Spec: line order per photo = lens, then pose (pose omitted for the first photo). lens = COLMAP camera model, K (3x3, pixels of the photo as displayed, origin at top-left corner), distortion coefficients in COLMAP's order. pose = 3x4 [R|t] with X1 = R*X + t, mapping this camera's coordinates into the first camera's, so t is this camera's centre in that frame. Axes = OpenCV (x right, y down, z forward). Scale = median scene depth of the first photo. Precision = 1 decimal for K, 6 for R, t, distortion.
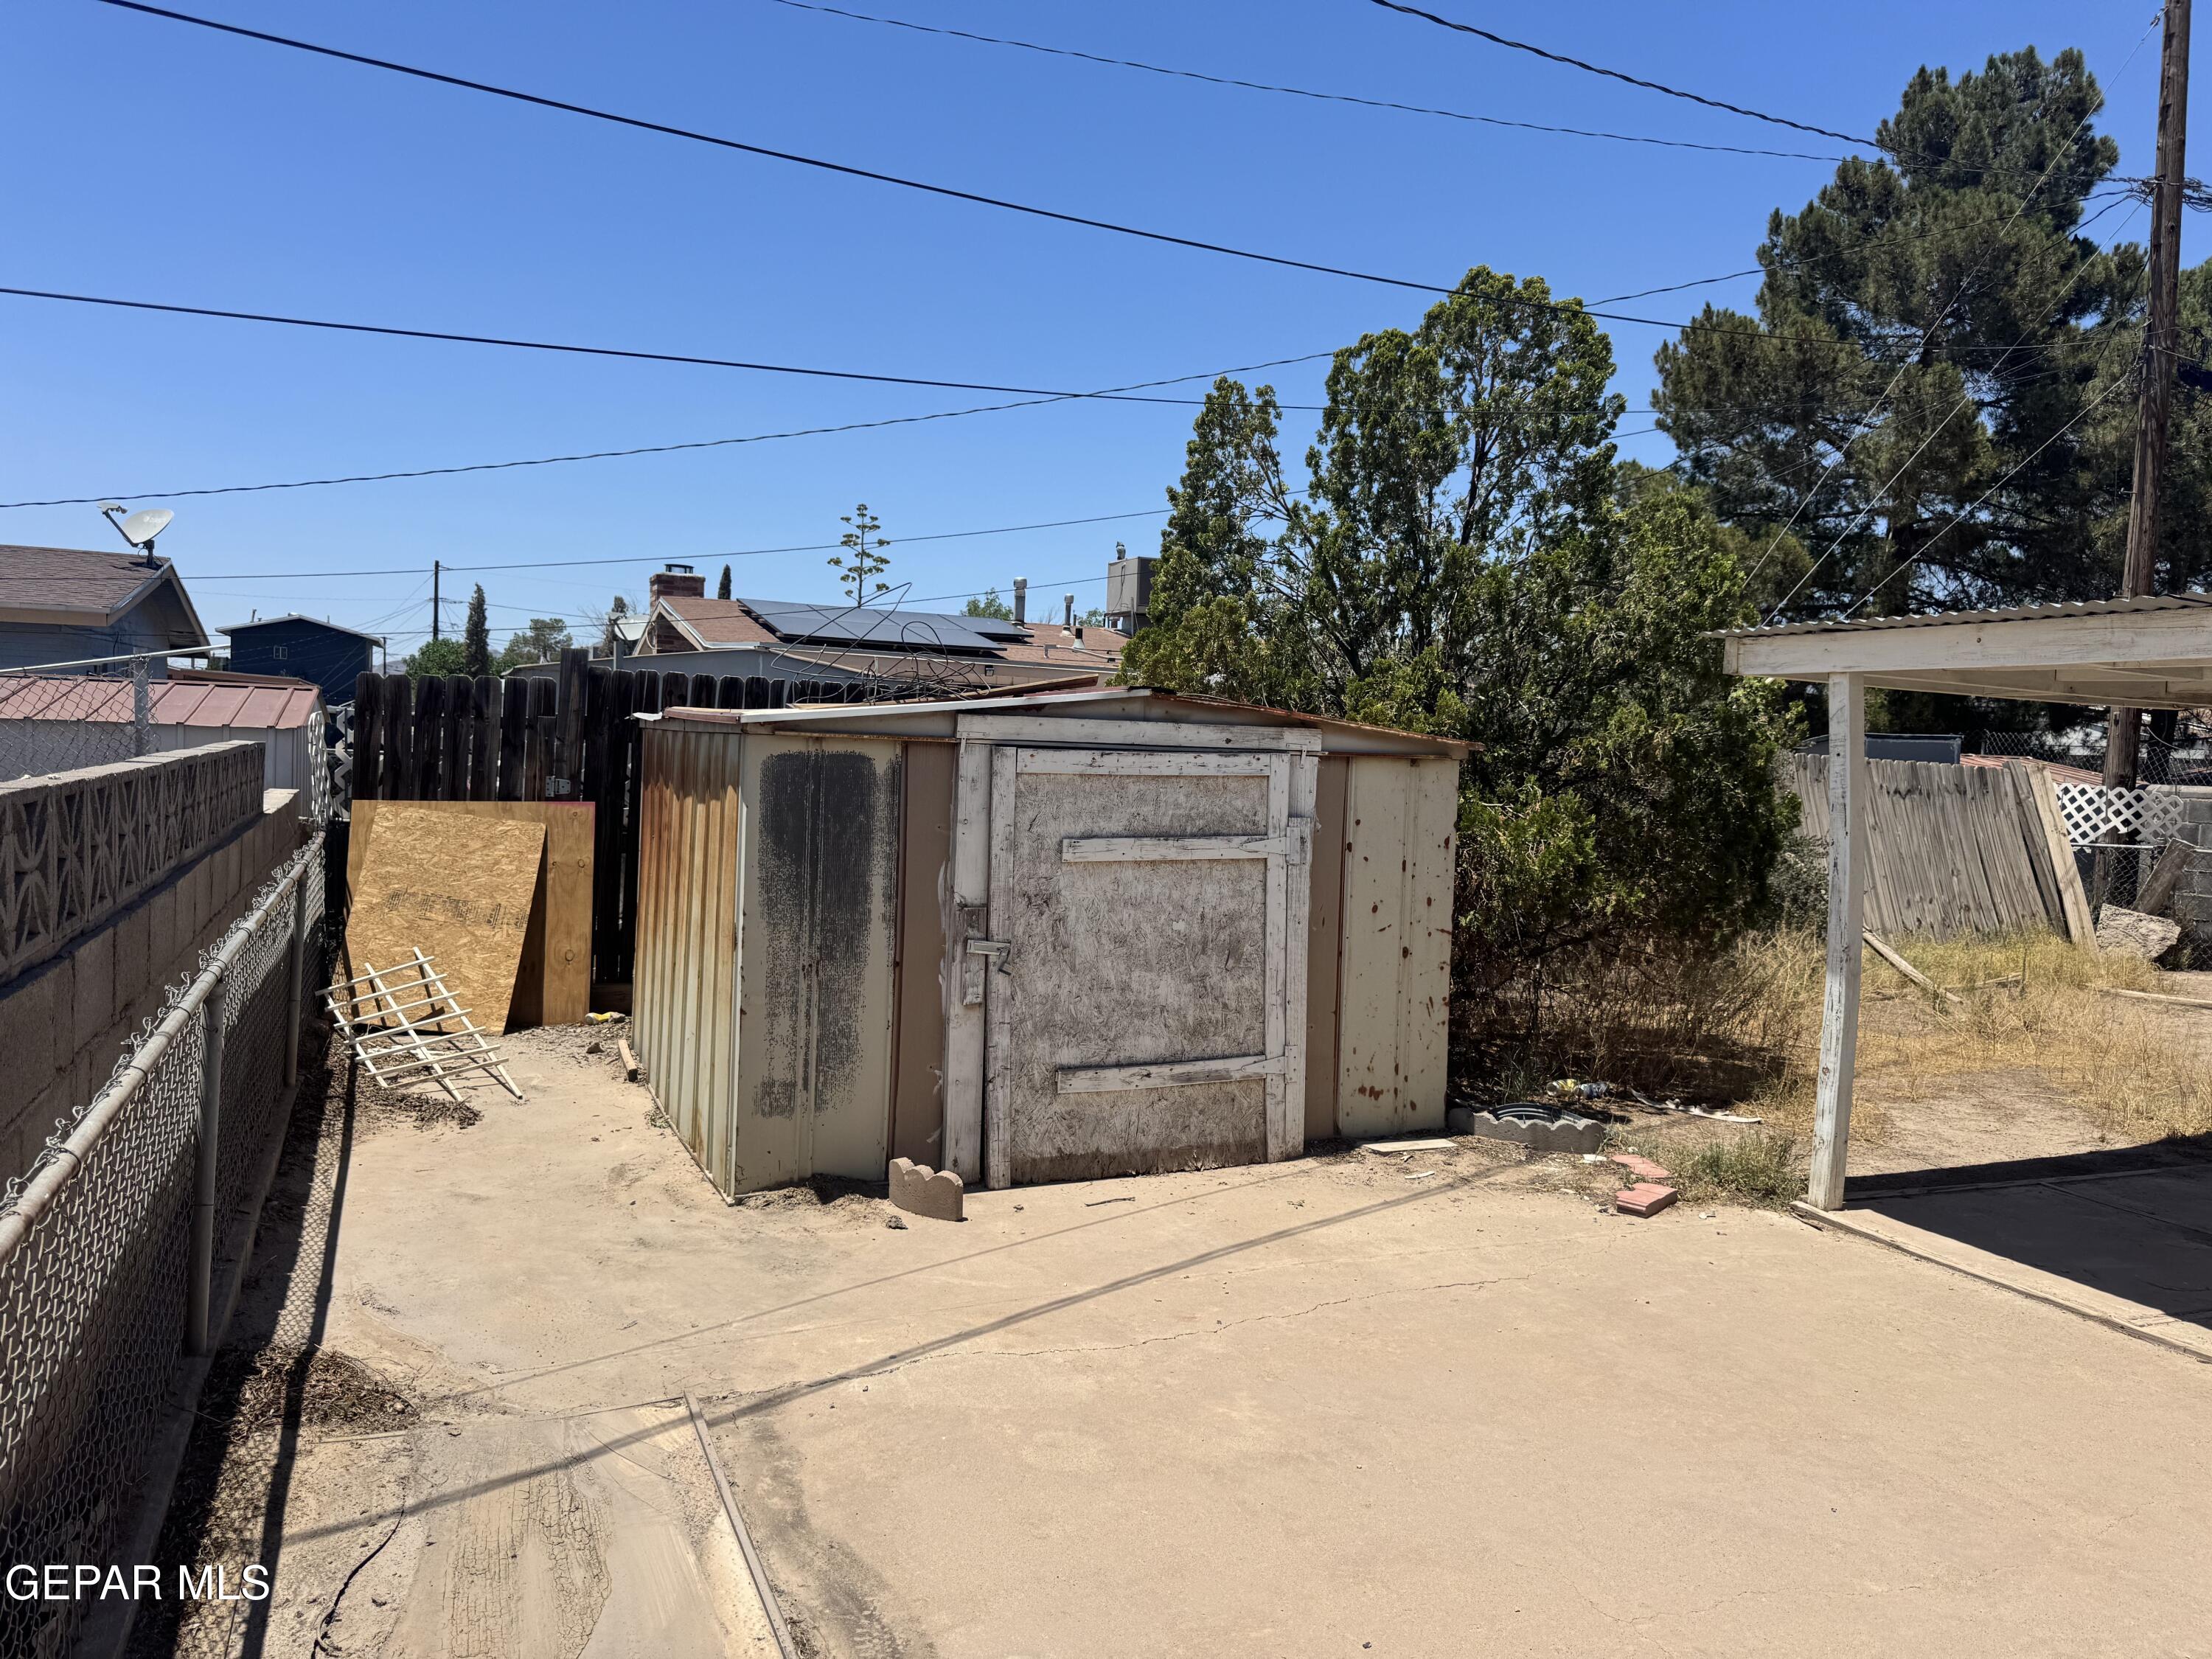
lens RADIAL K [[1585.0, 0, 1097.9], [0, 1585.0, 842.0], [0, 0, 1]] dist [0.016429, -0.015197]
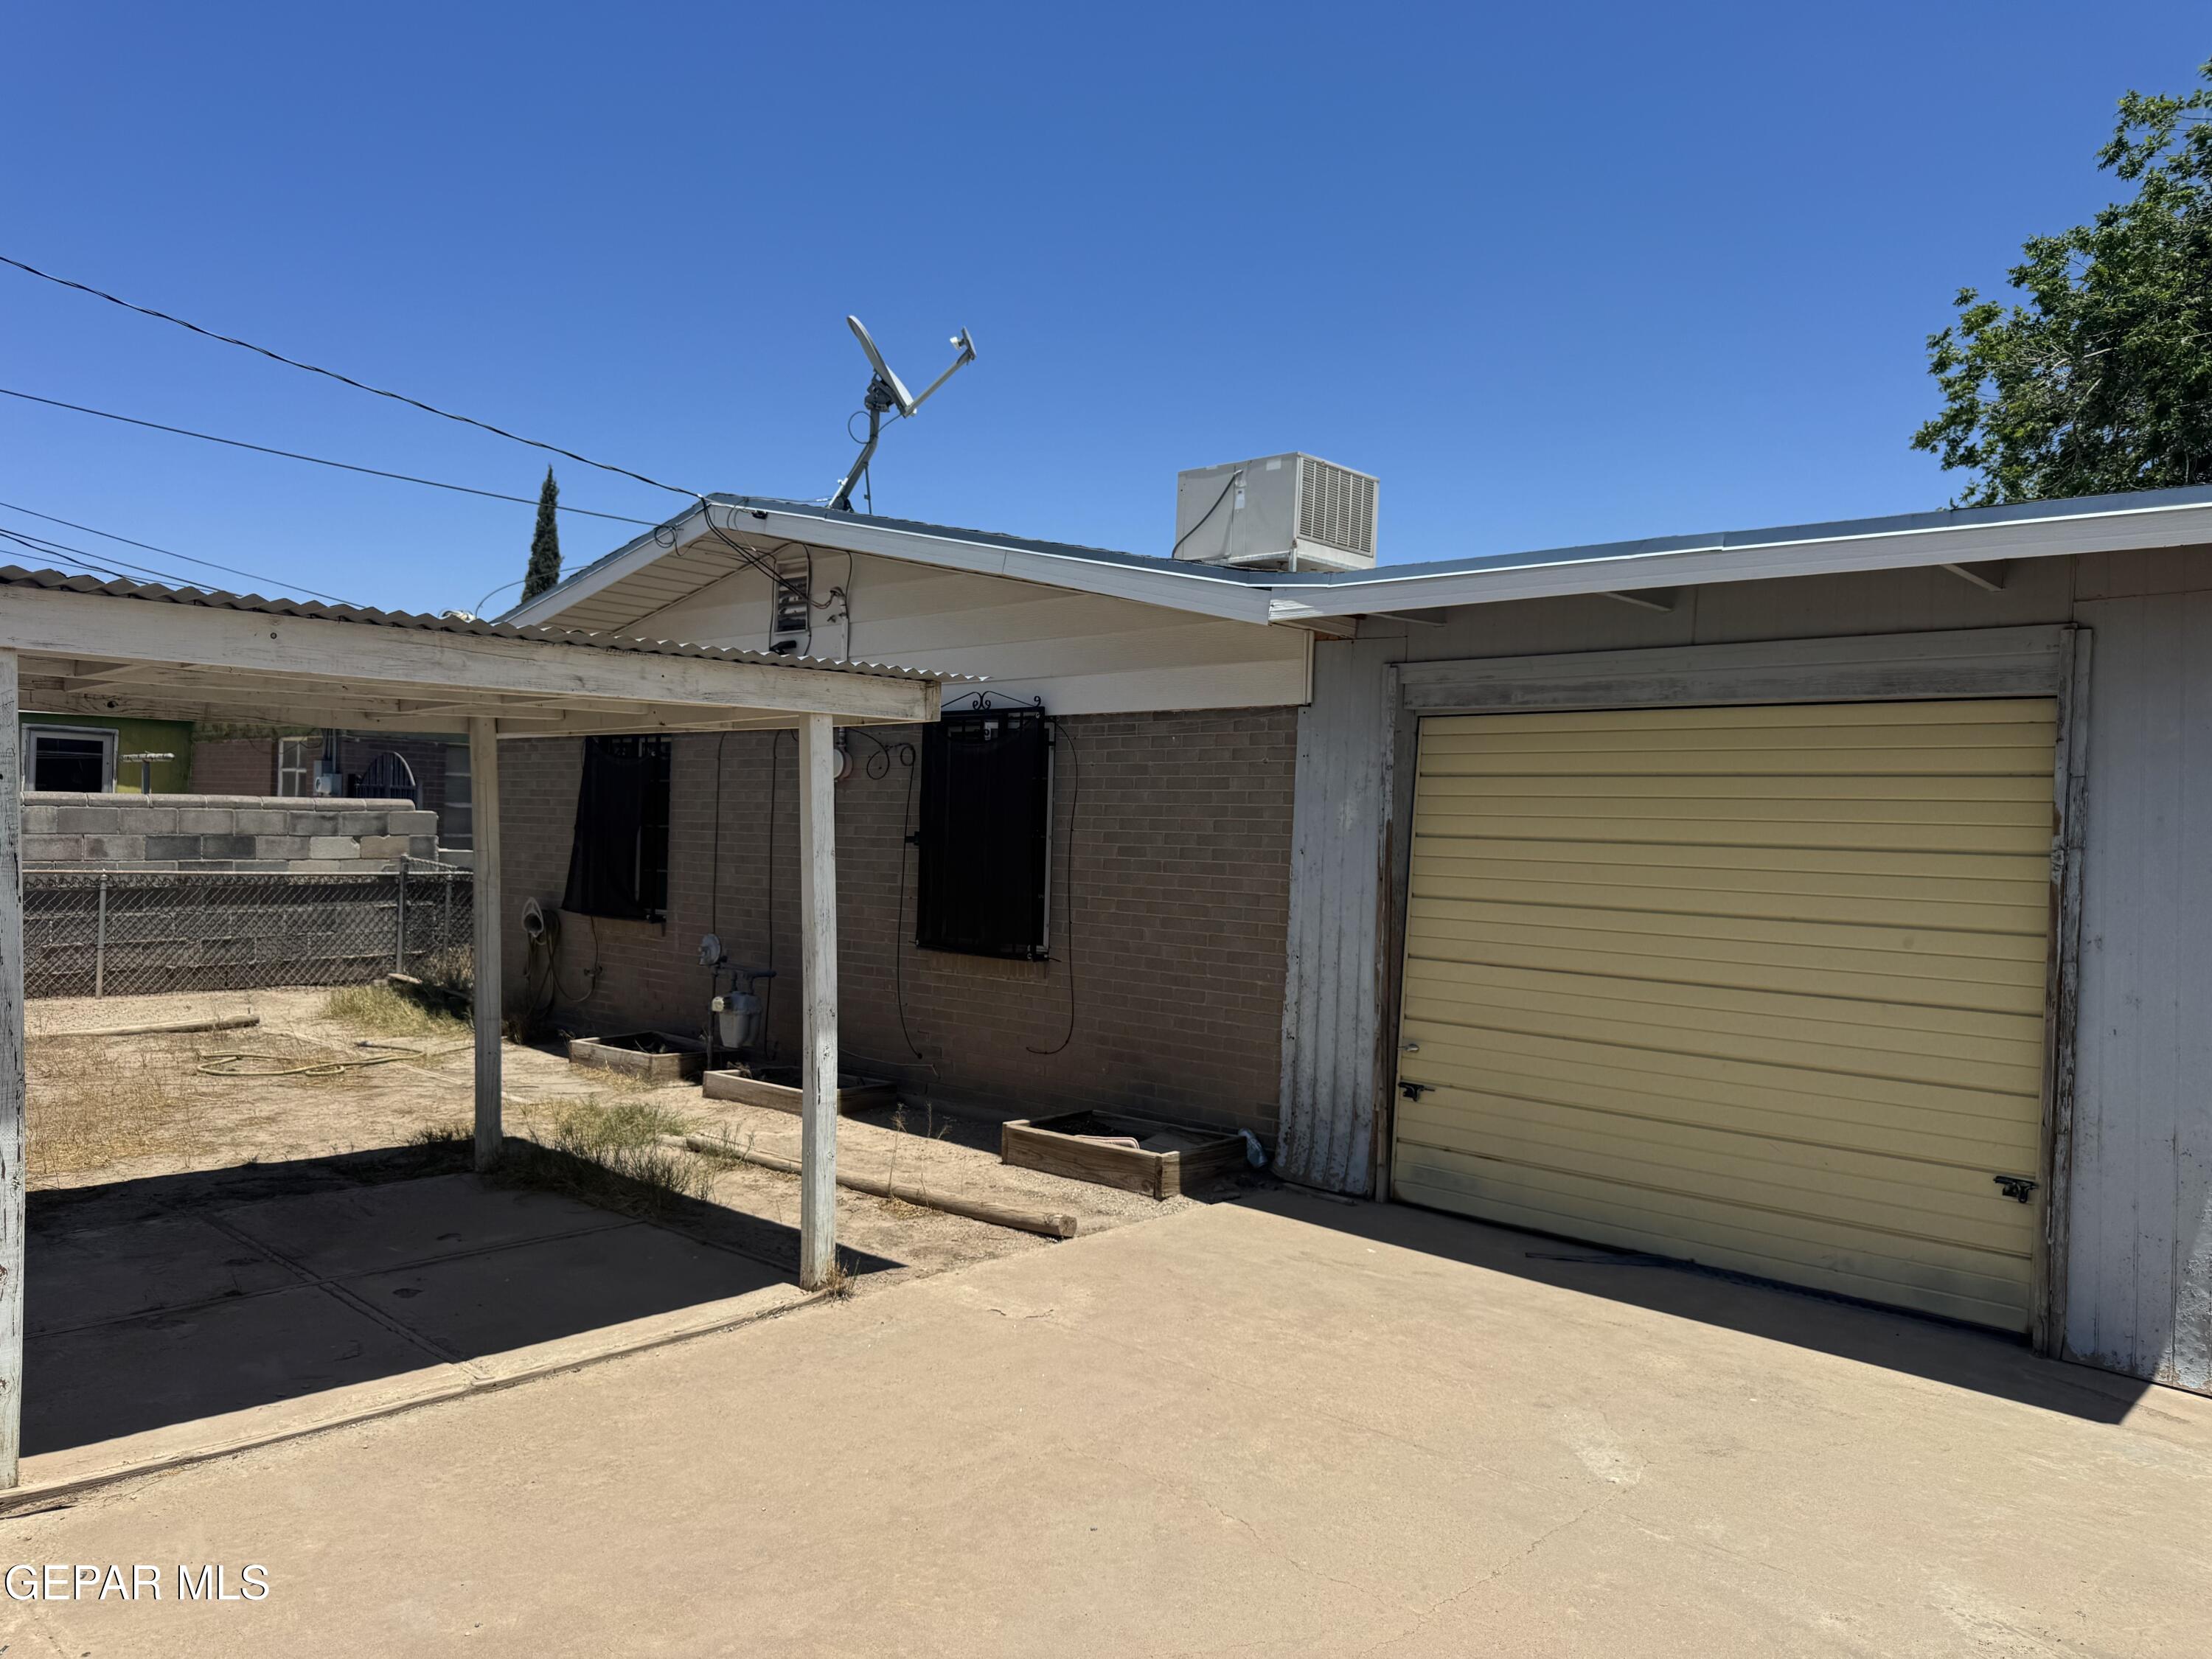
lens RADIAL K [[1568.2, 0, 1114.9], [0, 1568.2, 828.7], [0, 0, 1]] dist [0.103444, -0.130873]
pose [[-0.399810, -0.050094, 0.915228, -0.155722], [0.010765, 0.998180, 0.059337, -0.034864], [-0.916535, 0.033576, -0.398544, 0.439496]]
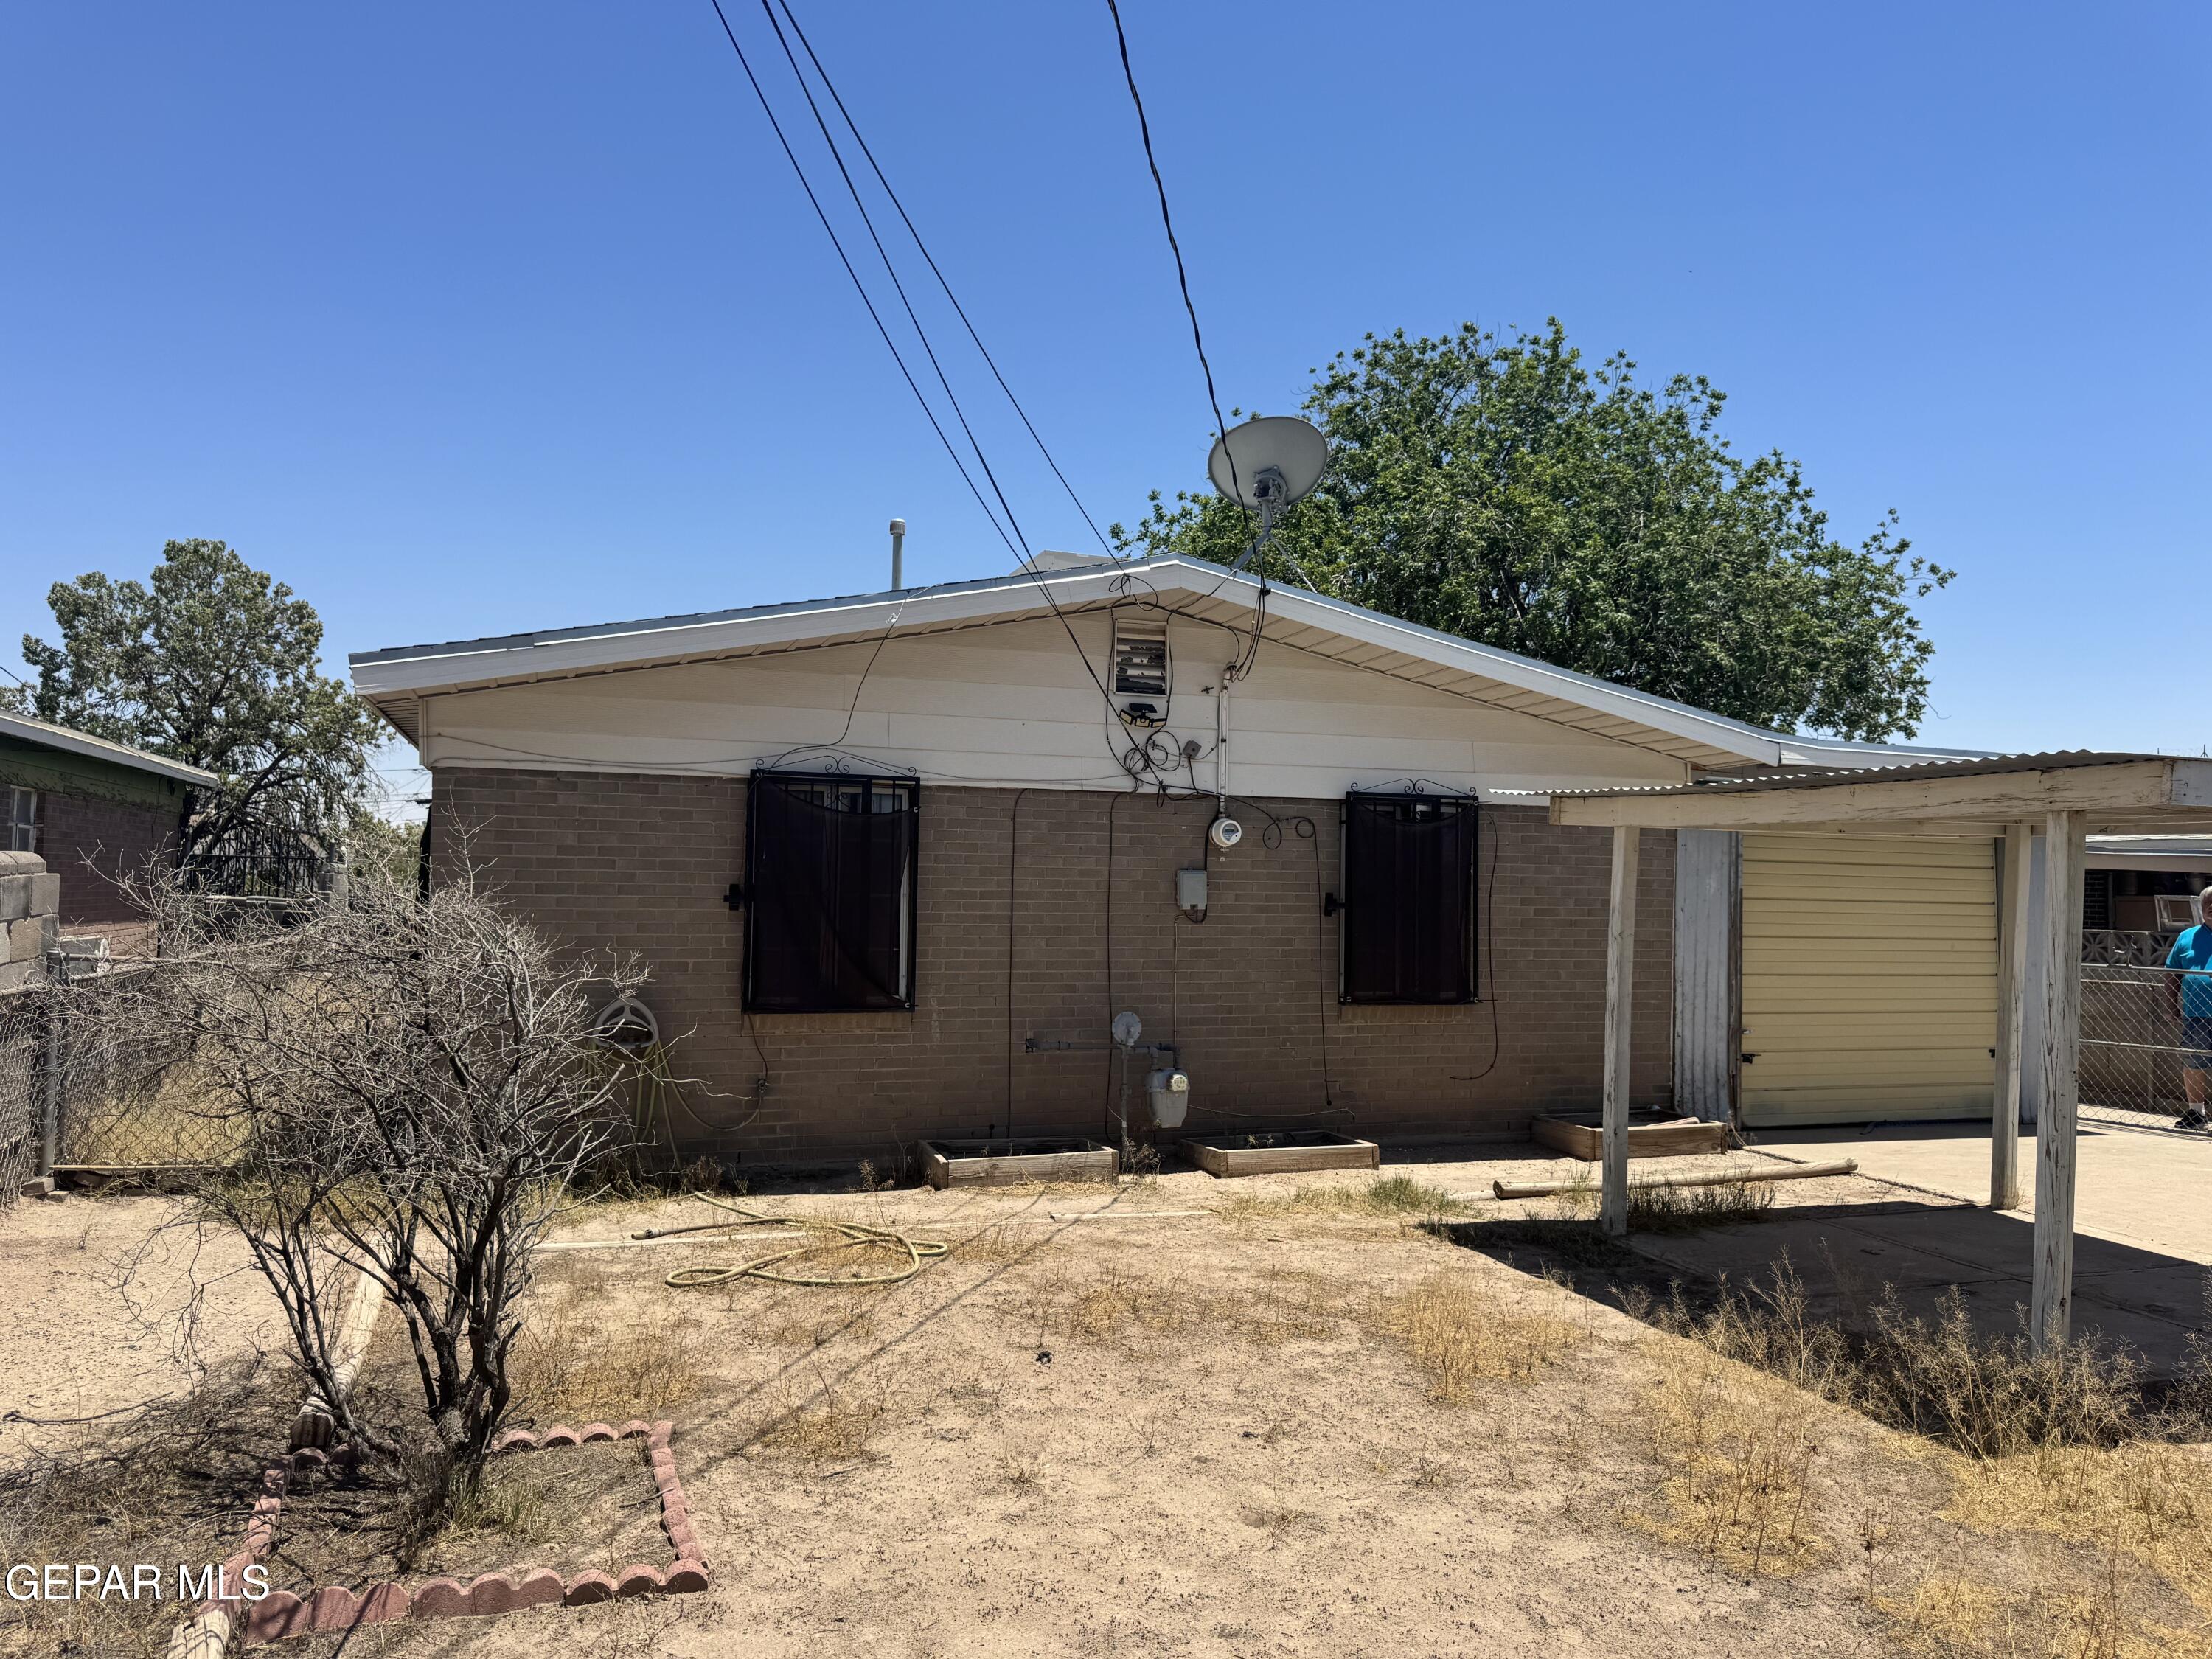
lens RADIAL K [[1590.6, 0, 1101.8], [0, 1590.6, 794.1], [0, 0, 1]] dist [0.082198, -0.142216]
pose [[-0.994454, -0.060325, 0.086155, 0.708454], [-0.058458, 0.998001, 0.024024, -0.060793], [-0.087432, 0.018854, -0.995992, 1.145048]]
